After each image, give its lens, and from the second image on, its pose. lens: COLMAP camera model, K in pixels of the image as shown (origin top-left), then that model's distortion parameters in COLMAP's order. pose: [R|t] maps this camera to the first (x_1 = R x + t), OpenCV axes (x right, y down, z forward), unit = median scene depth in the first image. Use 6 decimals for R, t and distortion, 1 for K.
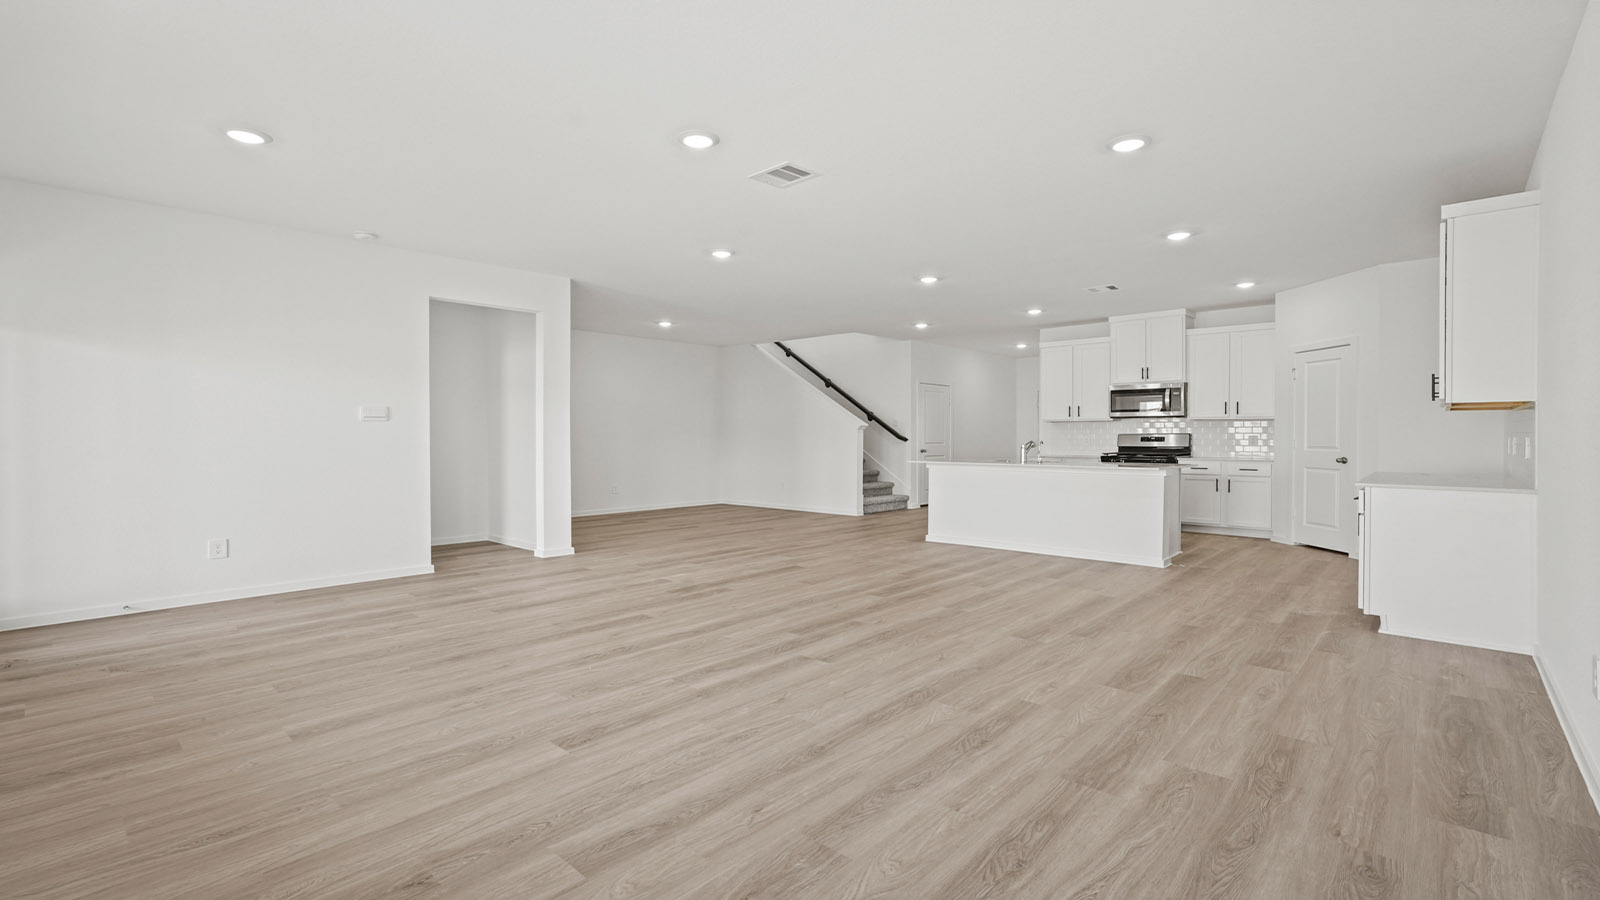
lens RADIAL K [[705.9, 0, 796.3], [0, 705.9, 444.9], [0, 0, 1]] dist [-0.001233, 0.001504]
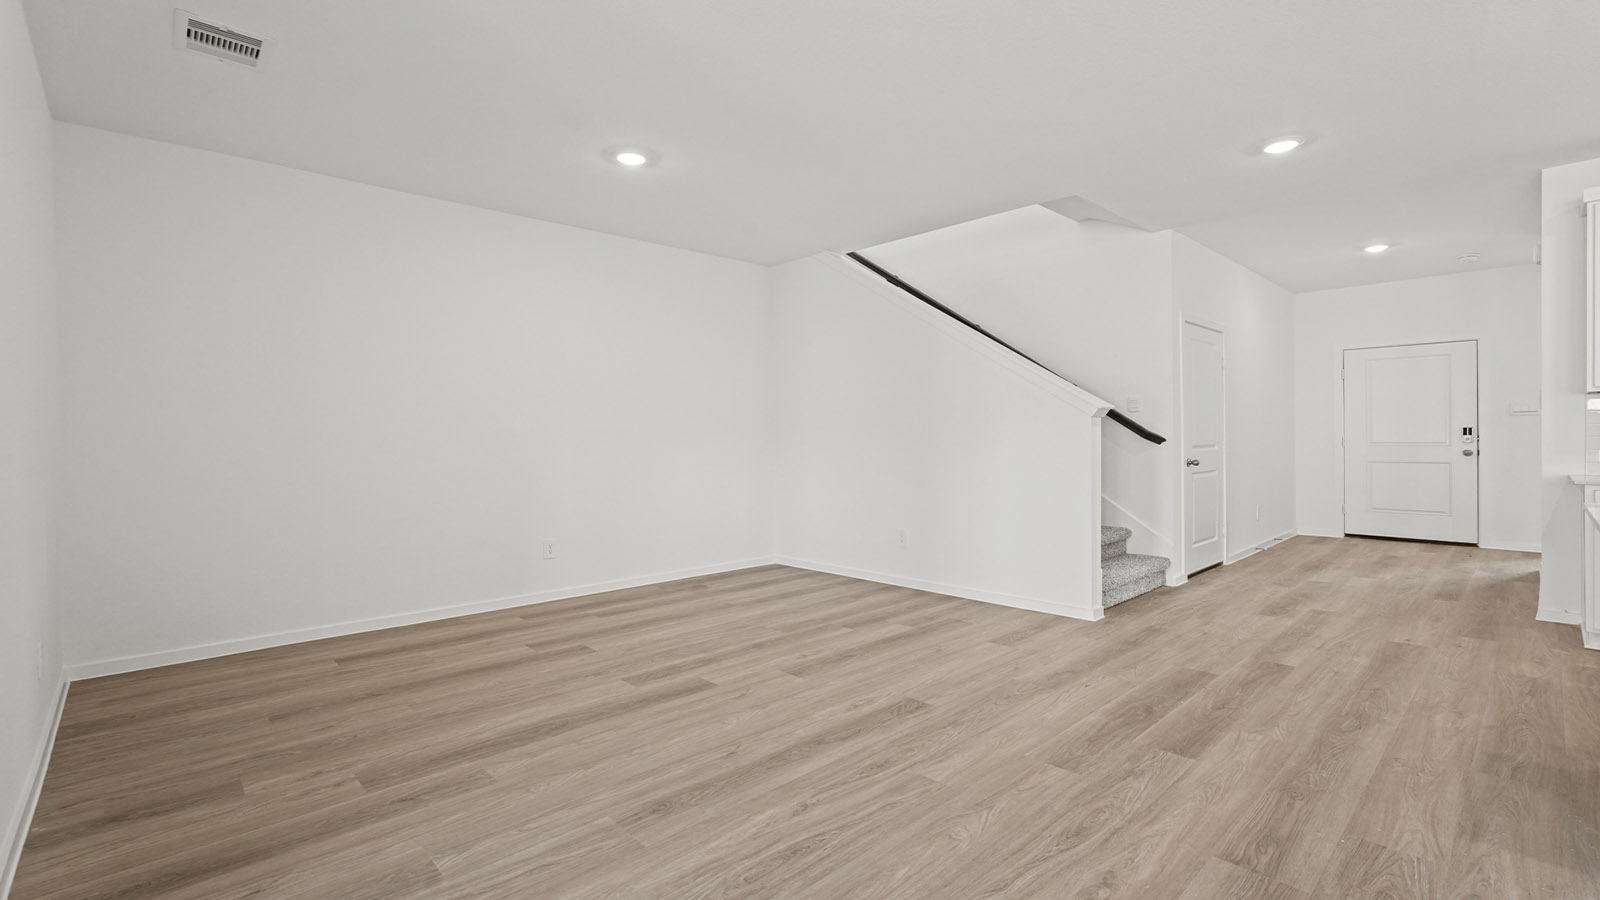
lens RADIAL K [[705.9, 0, 813.1], [0, 705.9, 439.0], [0, 0, 1]] dist [-0.001233, 0.001504]
pose [[0.998363, -0.008288, -0.056584, -0.065093], [0.007836, 0.999936, -0.008201, -0.007444], [0.056648, 0.007744, 0.998364, 0.647493]]
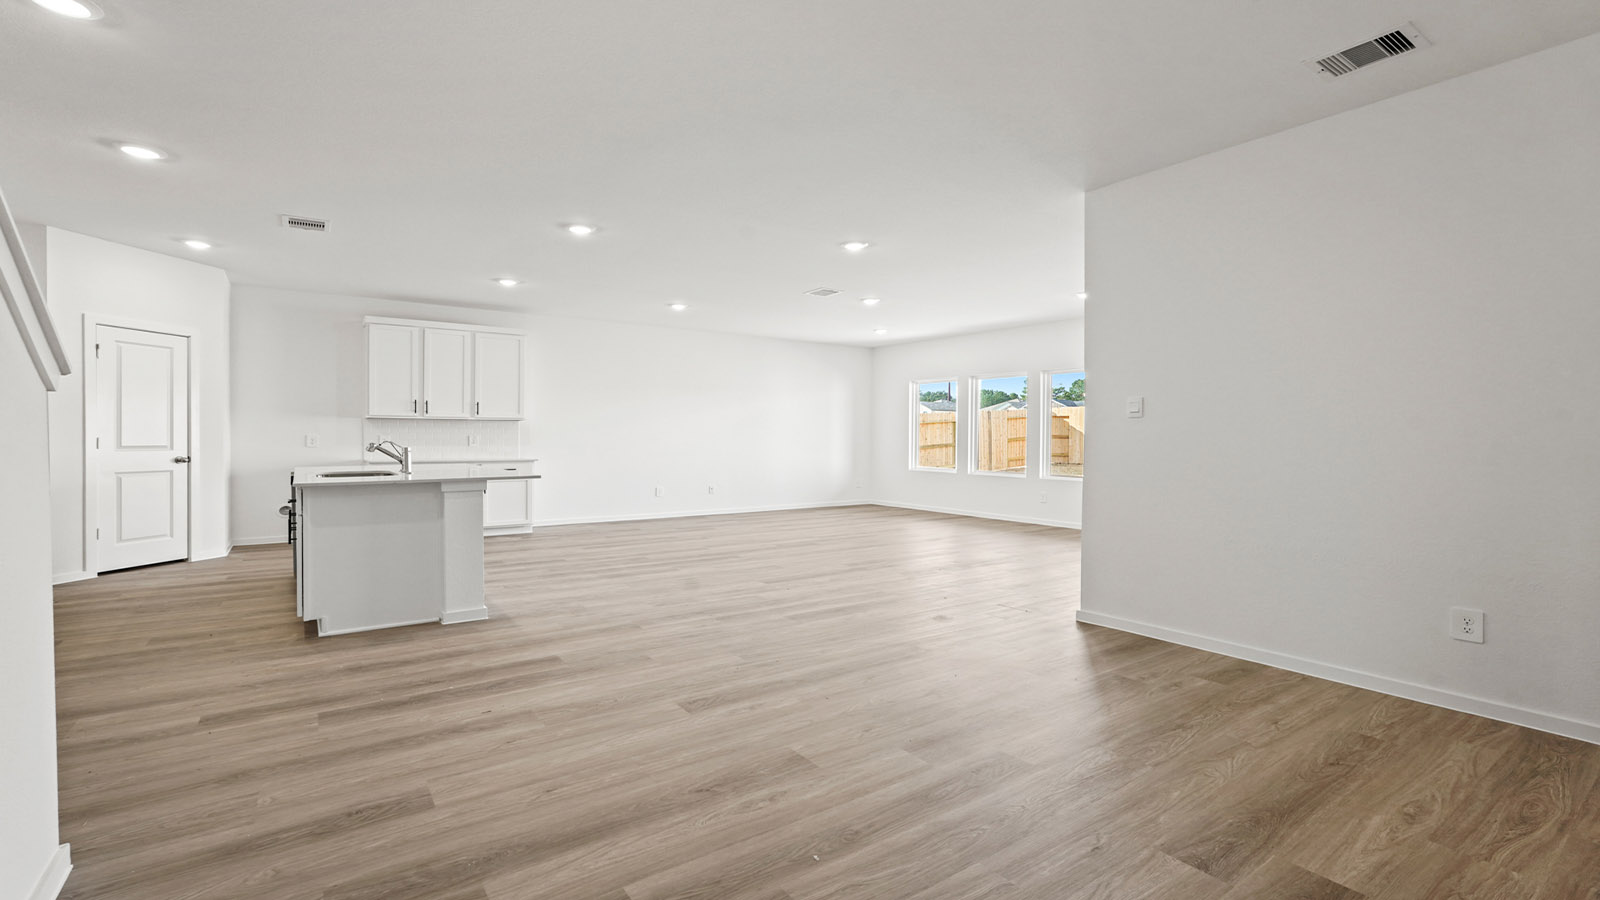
lens RADIAL K [[705.9, 0, 799.3], [0, 705.9, 439.9], [0, 0, 1]] dist [-0.001233, 0.001504]
pose [[-0.978268, -0.006137, 0.207255, -0.155526], [-0.003338, 0.999898, 0.013854, -0.014553], [-0.207319, 0.012861, -0.978189, 1.305455]]
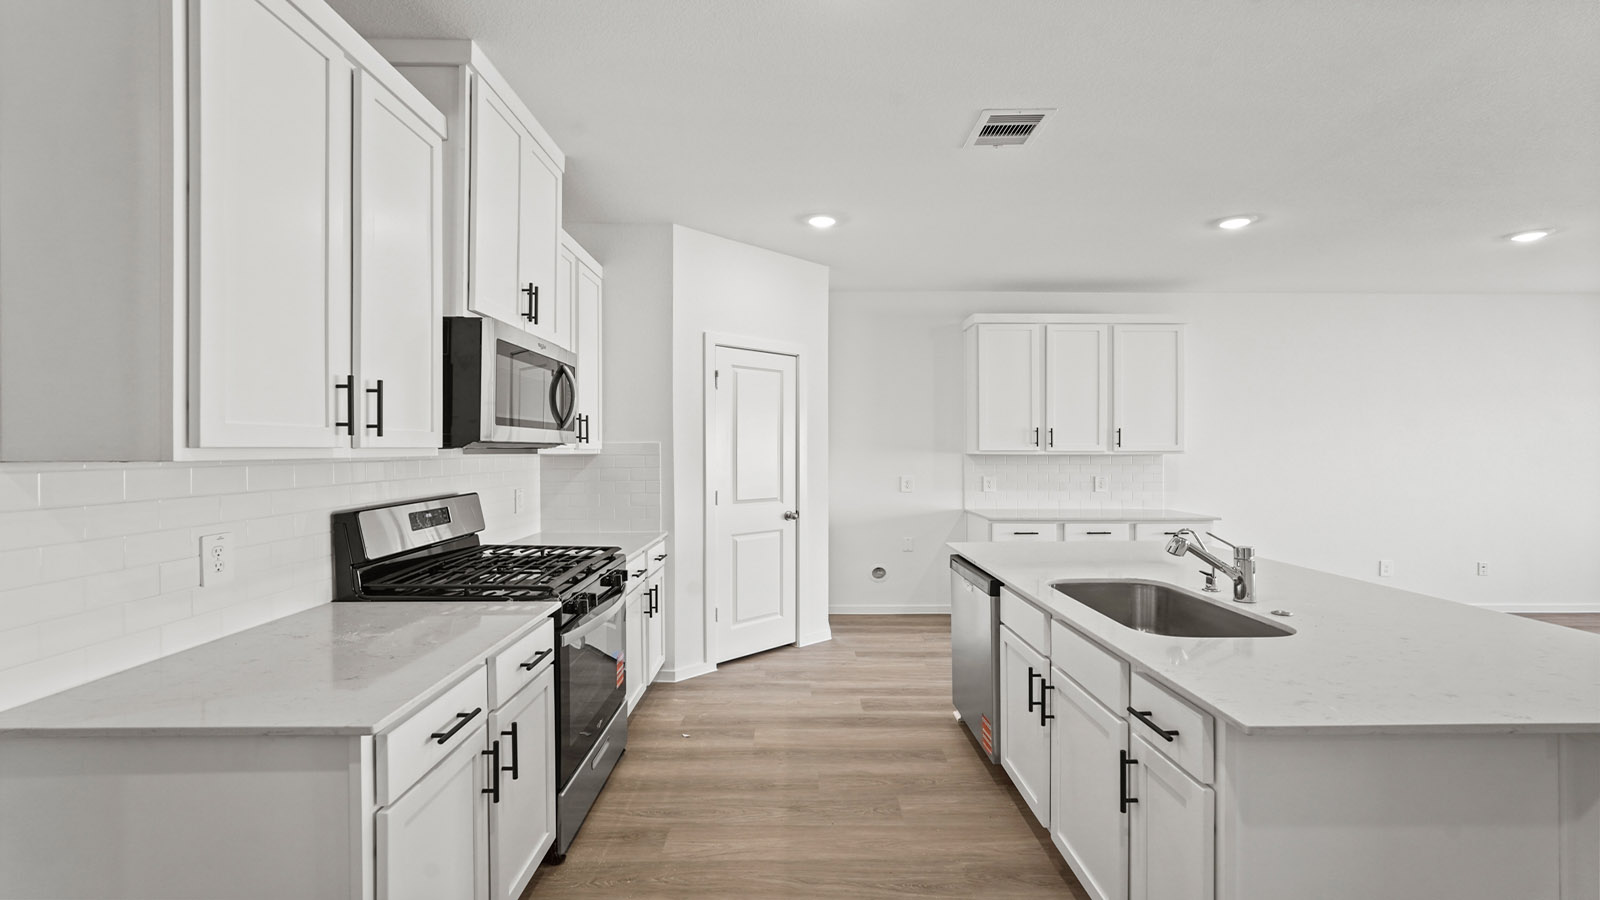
lens RADIAL K [[705.9, 0, 809.0], [0, 705.9, 447.2], [0, 0, 1]] dist [-0.001233, 0.001504]
pose [[-0.691890, 0.002189, 0.721999, 0.185929], [0.006833, 0.999970, 0.003517, -0.037047], [-0.721970, 0.007367, -0.691885, 1.113173]]
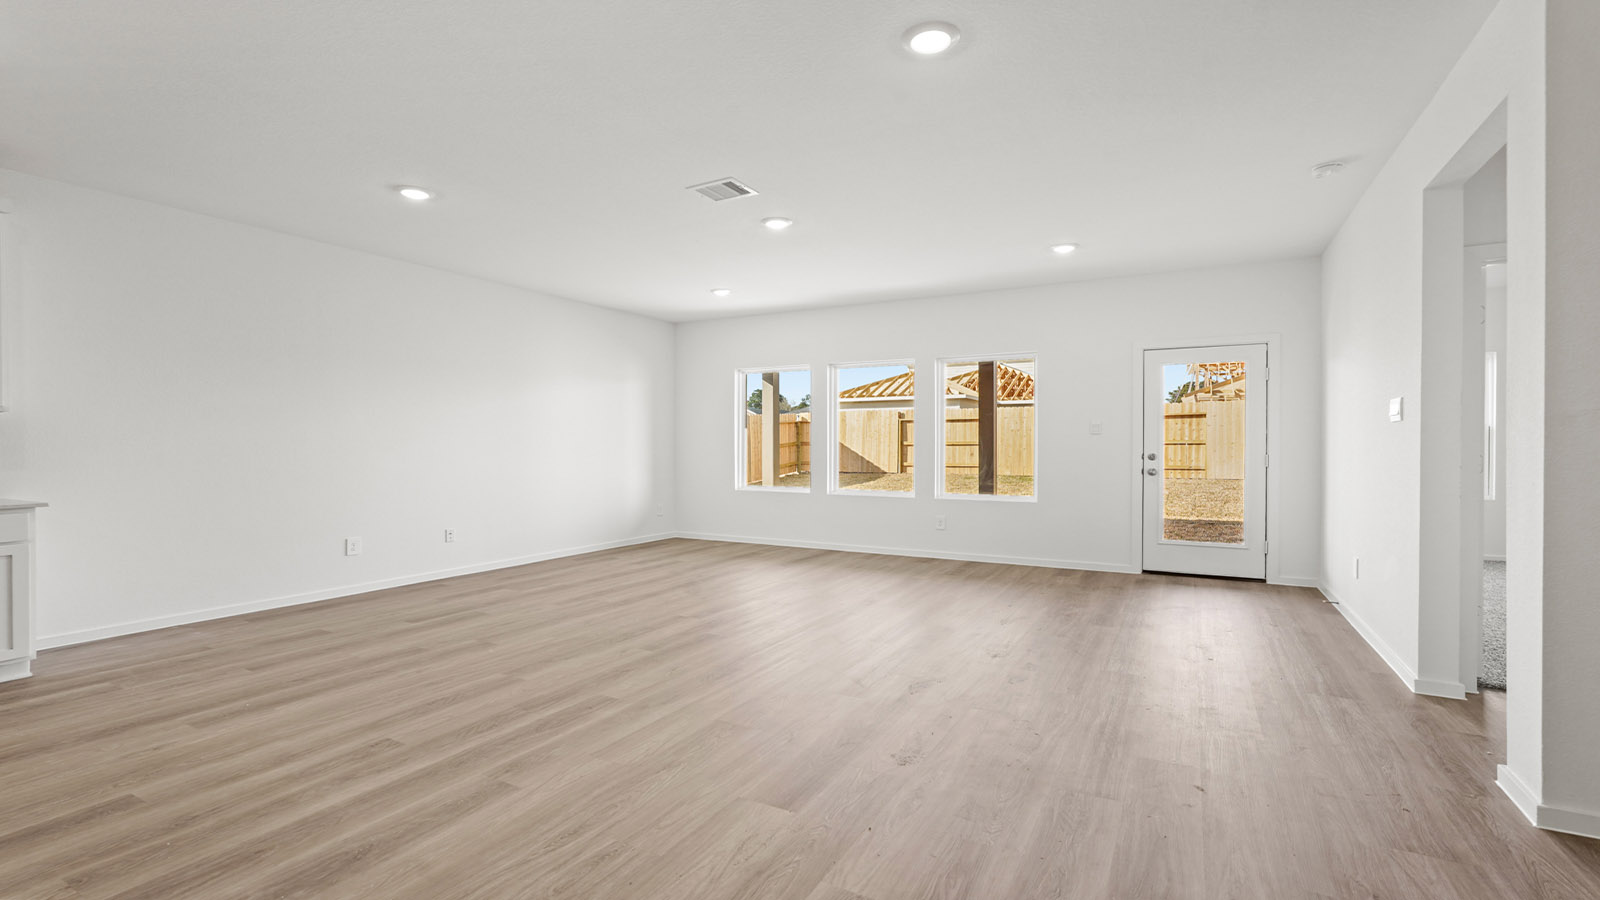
lens RADIAL K [[705.9, 0, 793.6], [0, 705.9, 449.9], [0, 0, 1]] dist [-0.001233, 0.001504]
pose [[-0.973224, 0.002693, -0.229844, 0.055964], [-0.000806, 0.999885, 0.015131, -0.011121], [0.229859, 0.014911, -0.973110, 0.951012]]
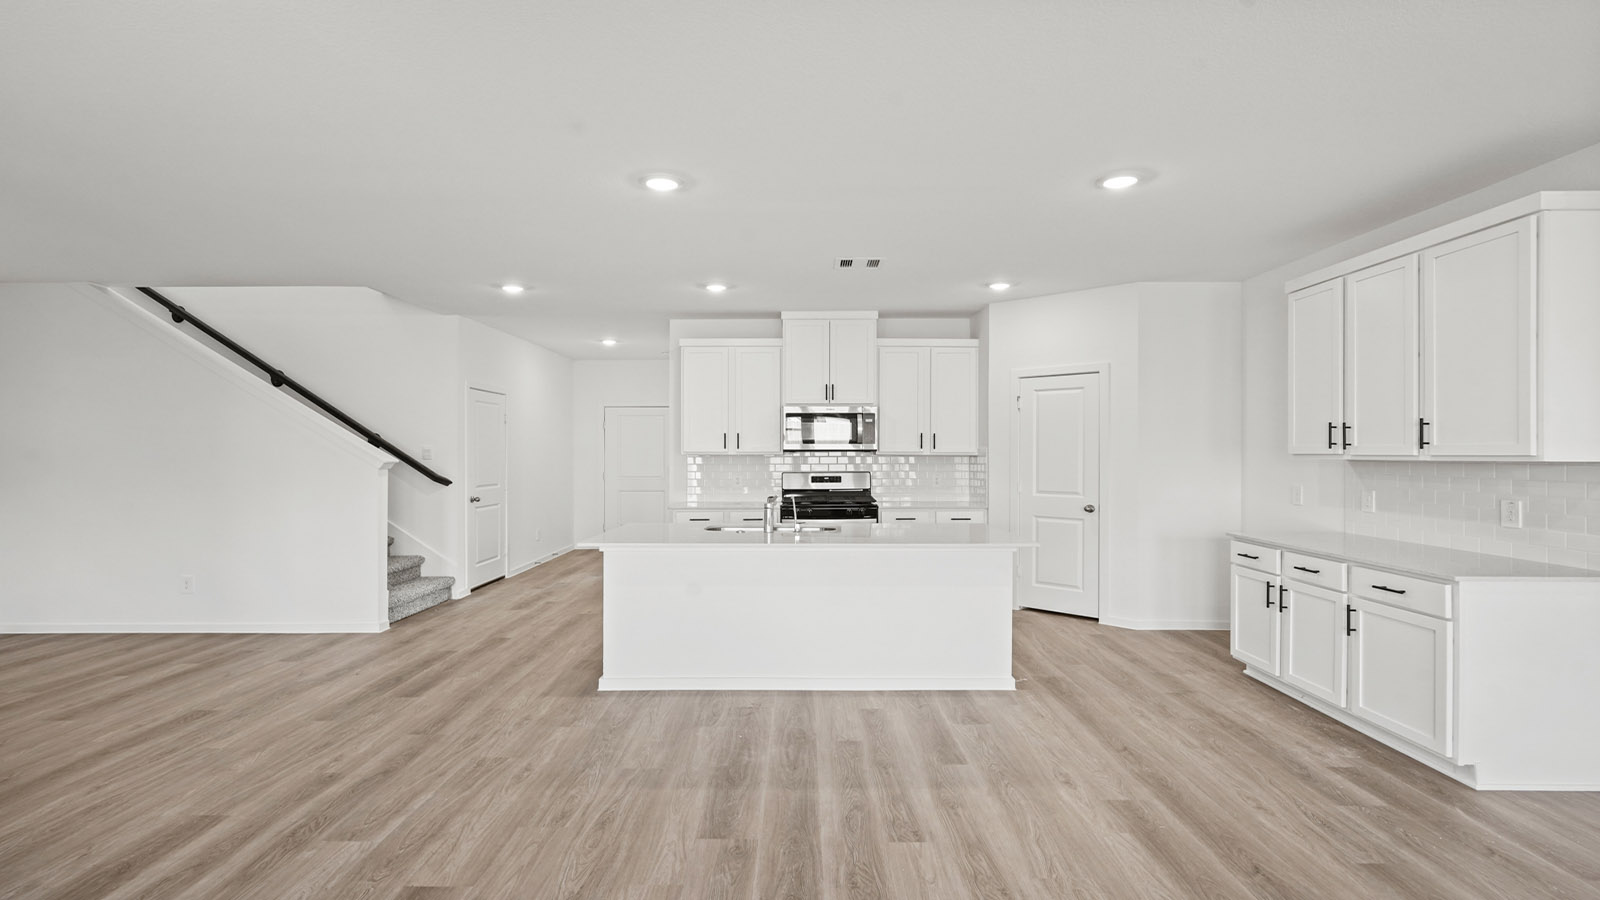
lens RADIAL K [[777.9, 0, 789.9], [0, 777.9, 450.5], [0, 0, 1]] dist [-0.004553, 0.001087]
pose [[0.742845, 0.001404, 0.669462, -0.085601], [0.008740, 0.999892, -0.011796, -0.029981], [-0.669406, 0.014614, 0.742753, 0.411710]]
